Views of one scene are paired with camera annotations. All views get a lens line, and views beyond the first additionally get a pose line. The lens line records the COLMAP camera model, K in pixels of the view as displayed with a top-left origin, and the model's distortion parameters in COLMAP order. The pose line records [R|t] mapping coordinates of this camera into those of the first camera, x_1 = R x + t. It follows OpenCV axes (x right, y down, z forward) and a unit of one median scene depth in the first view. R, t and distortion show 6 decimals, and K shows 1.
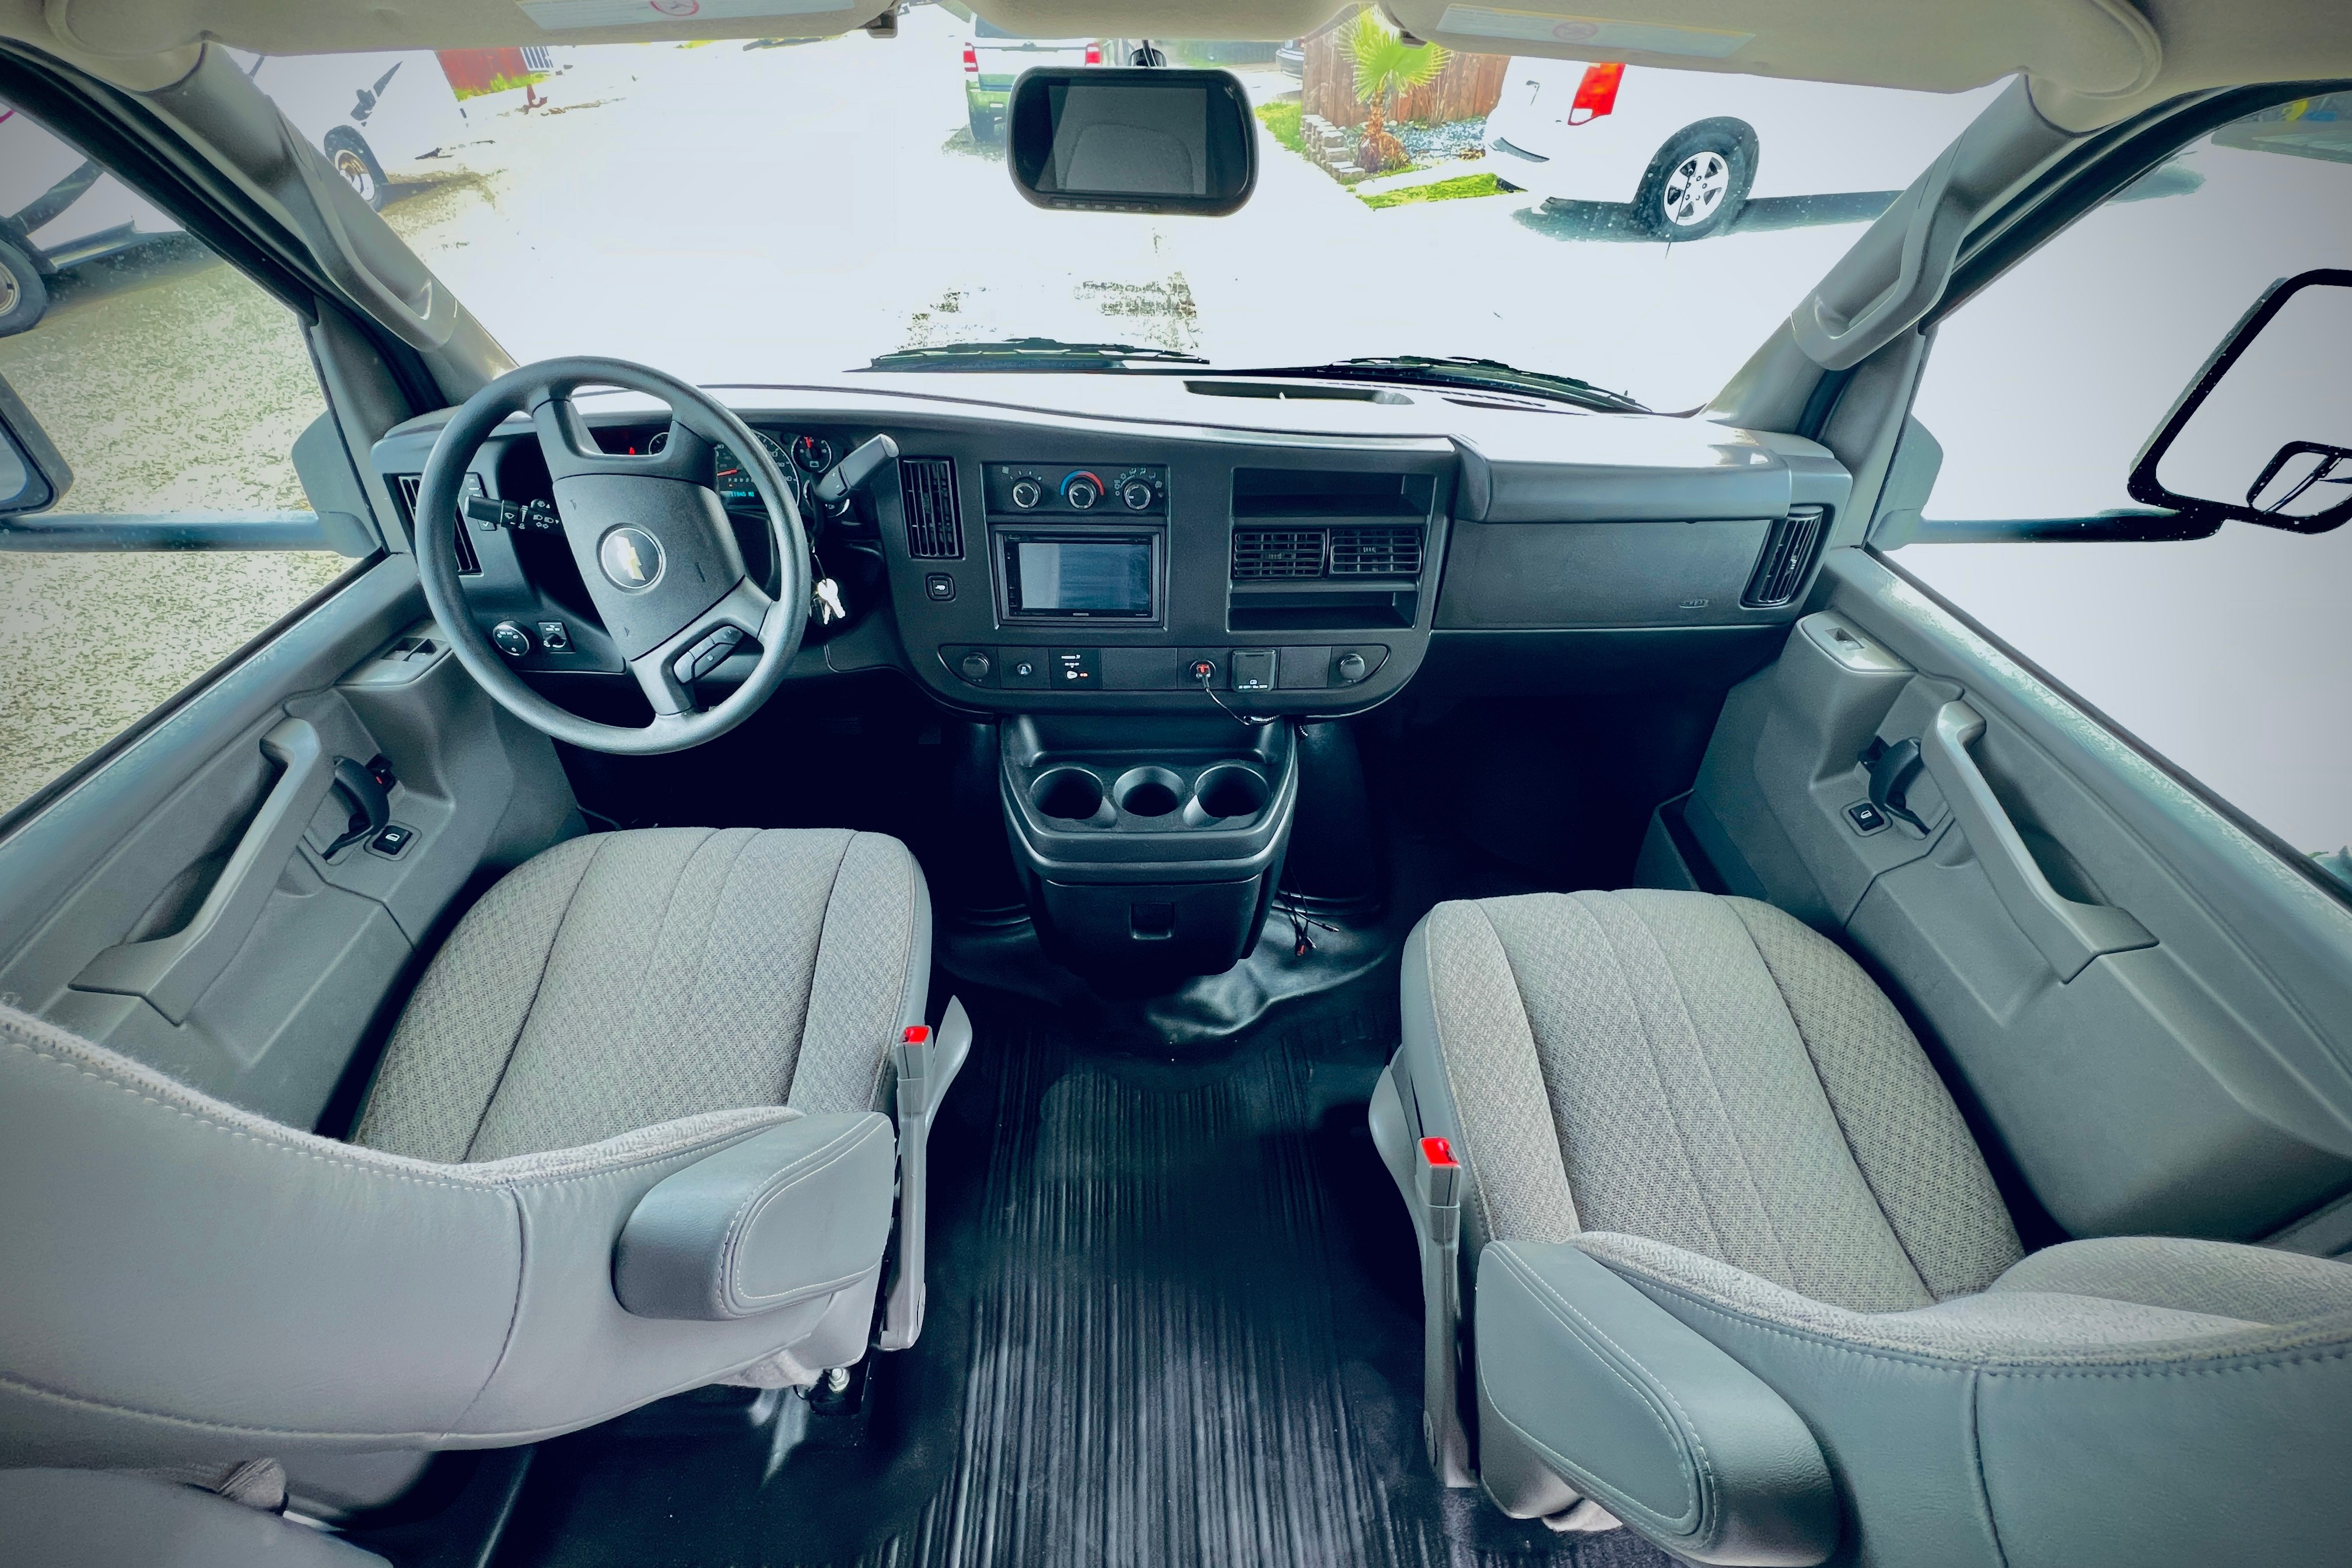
lens RADIAL K [[945.2, 0, 1157.5], [0, 945.2, 777.2], [0, 0, 1]] dist [-0.002772, 0.000229]
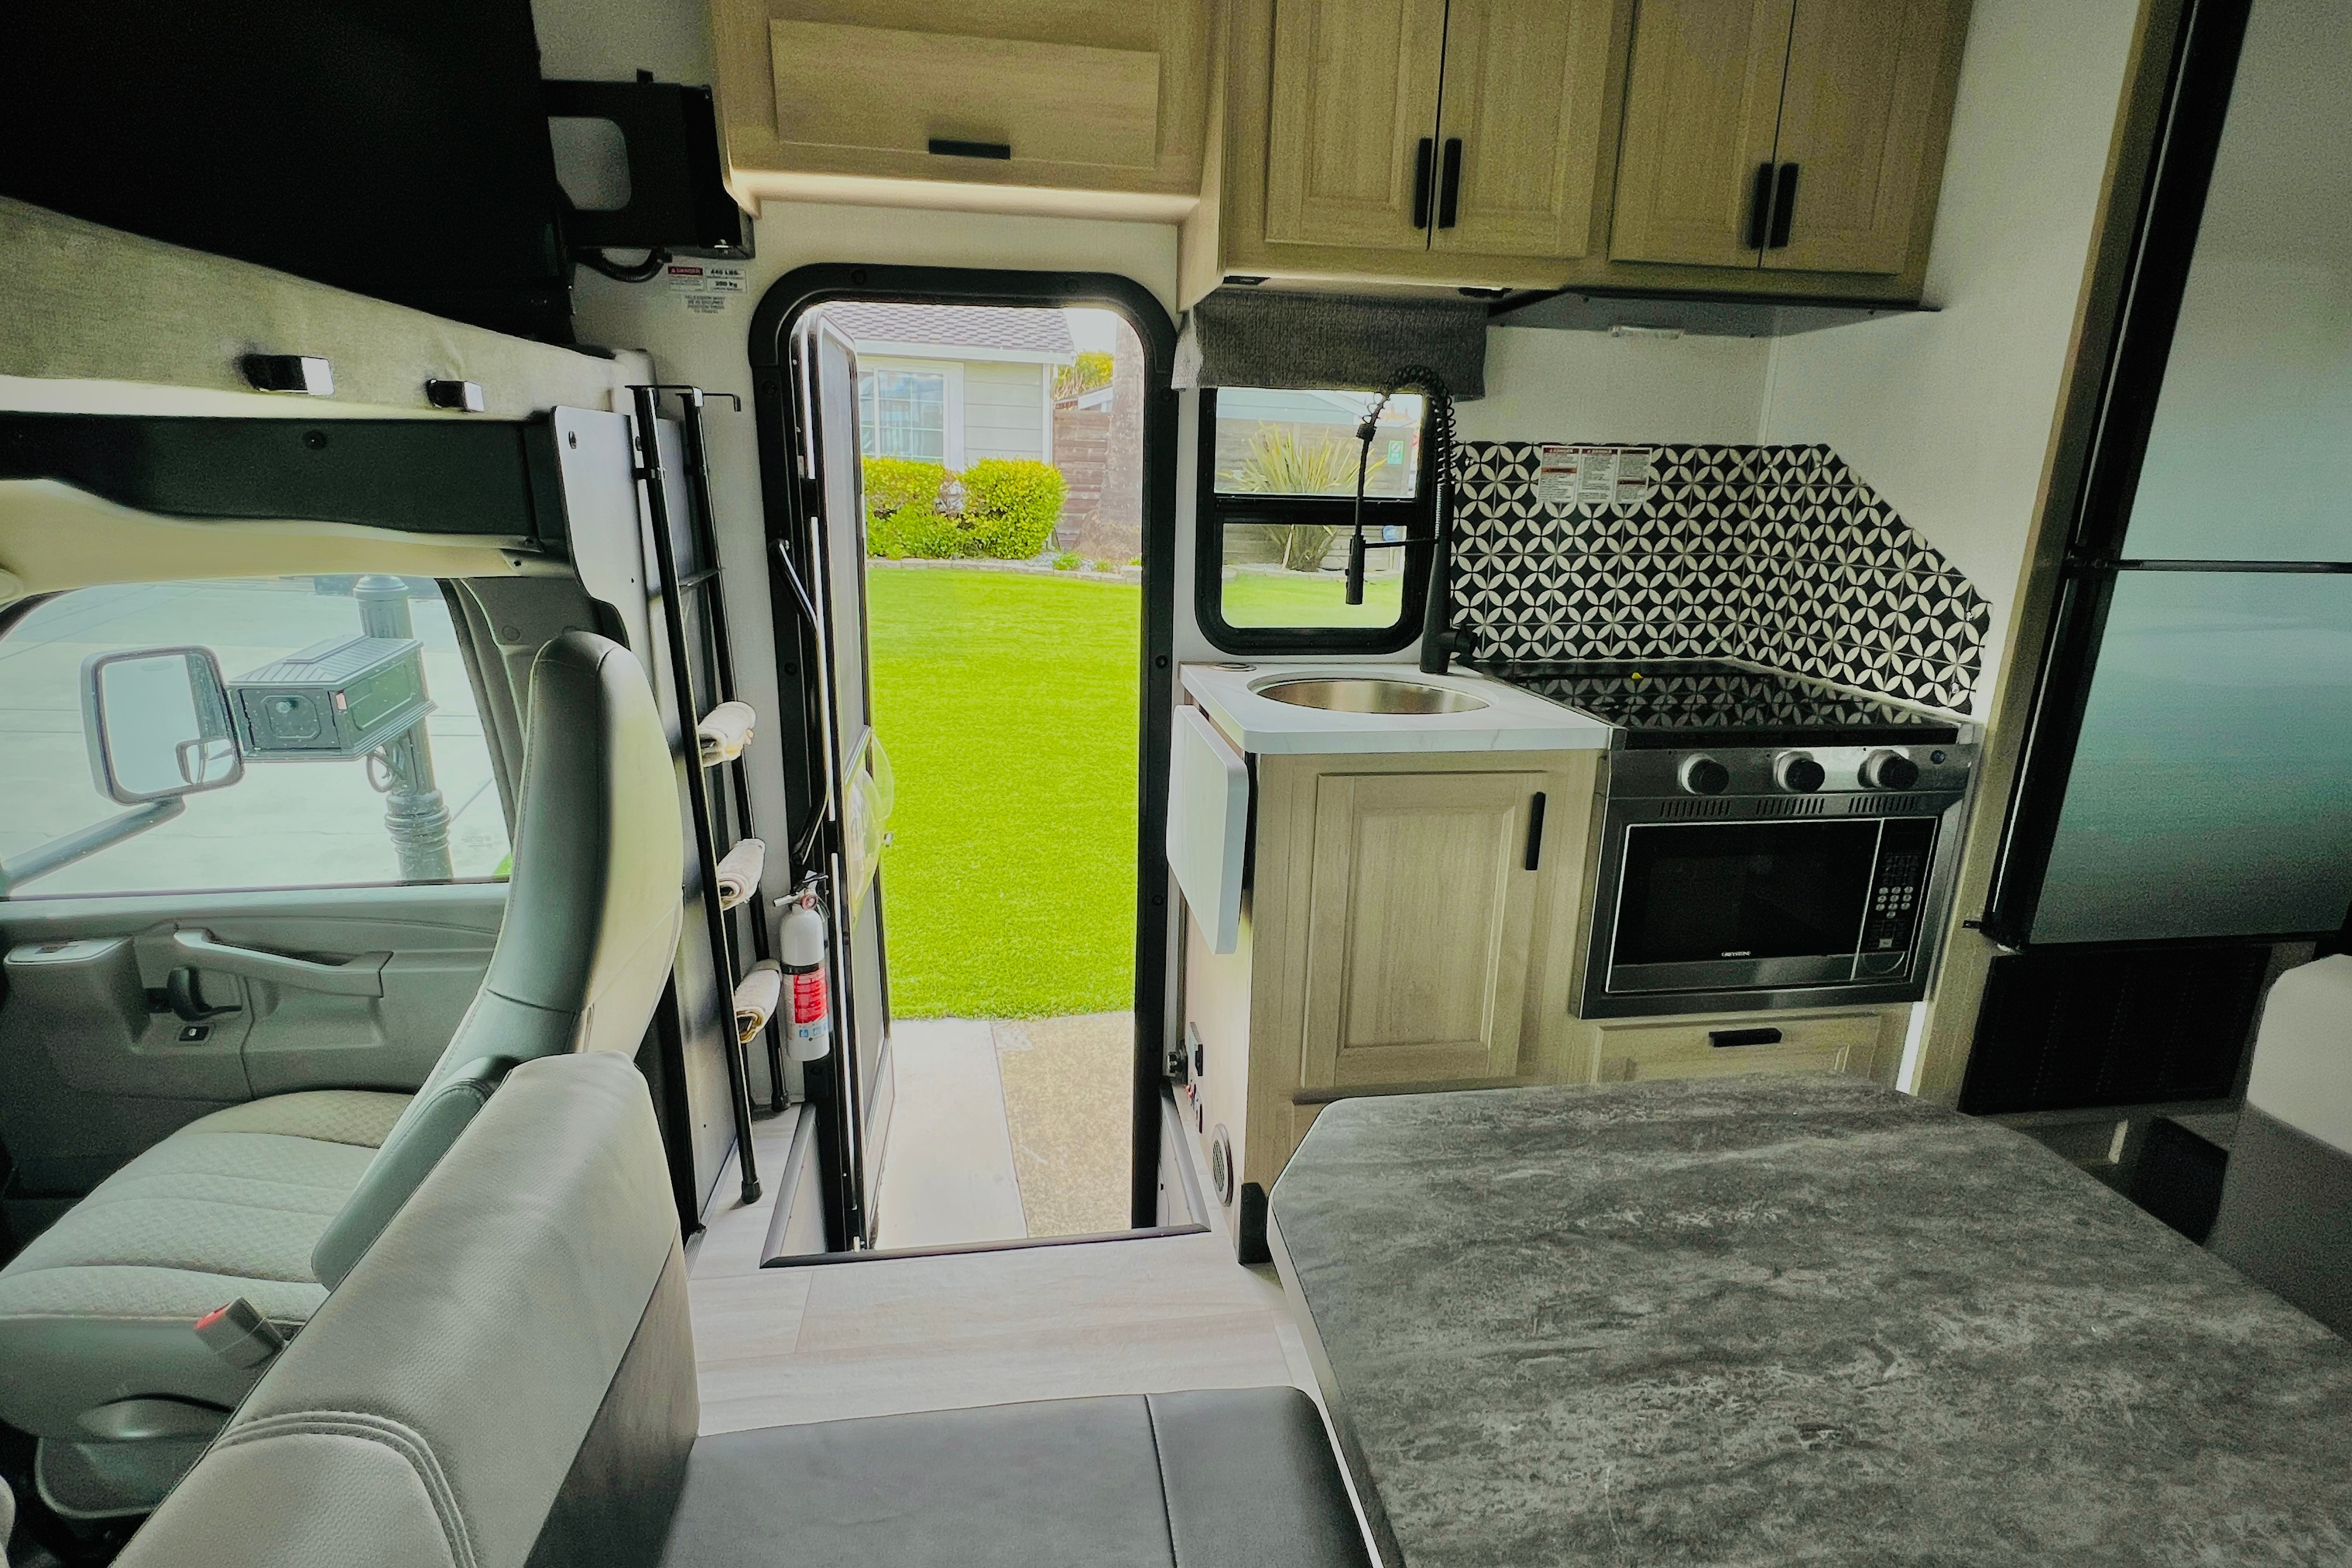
lens RADIAL K [[1133.0, 0, 1166.9], [0, 1133.0, 780.4], [0, 0, 1]] dist [-0.001909, -0.000262]
pose [[-0.120256, -0.276758, 0.953385, -0.825028], [0.619160, 0.729776, 0.289945, 0.166913], [-0.776002, 0.625166, 0.083598, -0.413191]]
